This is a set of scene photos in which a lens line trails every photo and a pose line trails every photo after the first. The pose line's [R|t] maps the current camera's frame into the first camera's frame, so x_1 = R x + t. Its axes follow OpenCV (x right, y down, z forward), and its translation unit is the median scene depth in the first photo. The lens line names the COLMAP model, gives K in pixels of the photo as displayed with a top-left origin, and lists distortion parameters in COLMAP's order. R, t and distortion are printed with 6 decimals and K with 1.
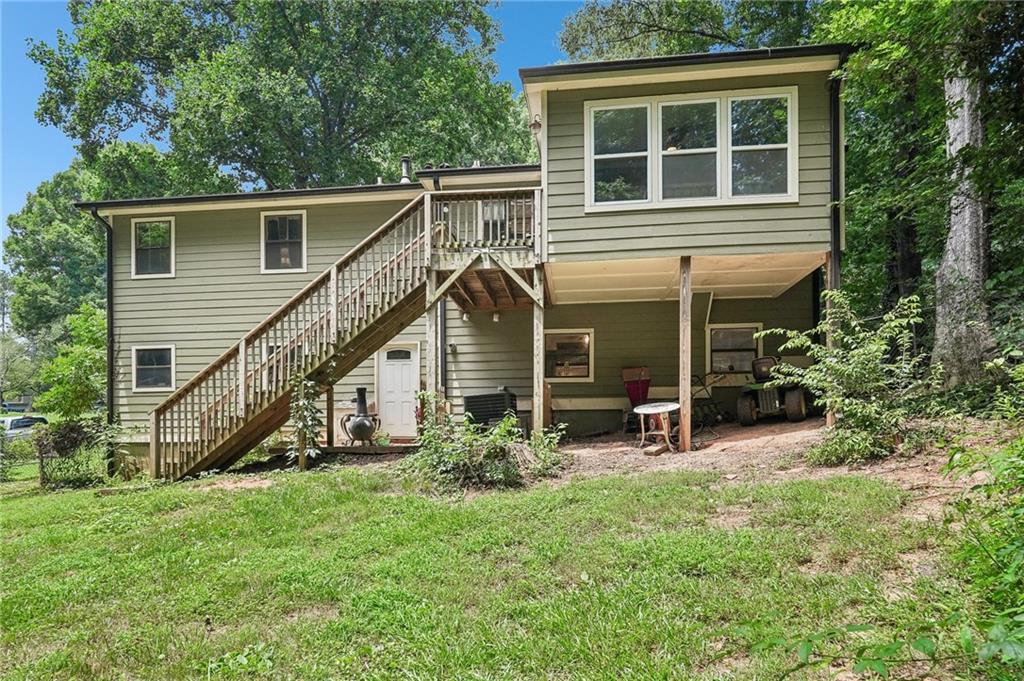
lens RADIAL K [[644.6, 0, 513.8], [0, 644.6, 406.8], [0, 0, 1]] dist [0.000616, 0.000423]
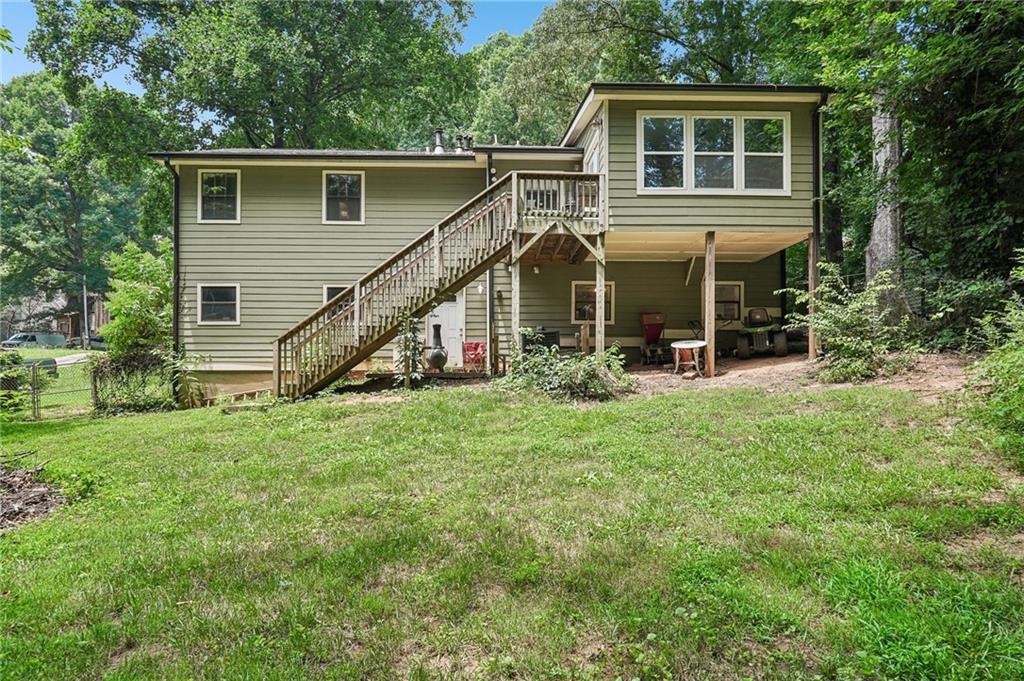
lens RADIAL K [[626.4, 0, 512.0], [0, 626.4, 340.5], [0, 0, 1]] dist [0.001417, -0.000373]
pose [[0.988676, 0.017751, 0.149012, -0.305155], [-0.015253, 0.999724, -0.017884, 0.021070], [-0.149288, 0.015409, 0.988674, -0.203867]]
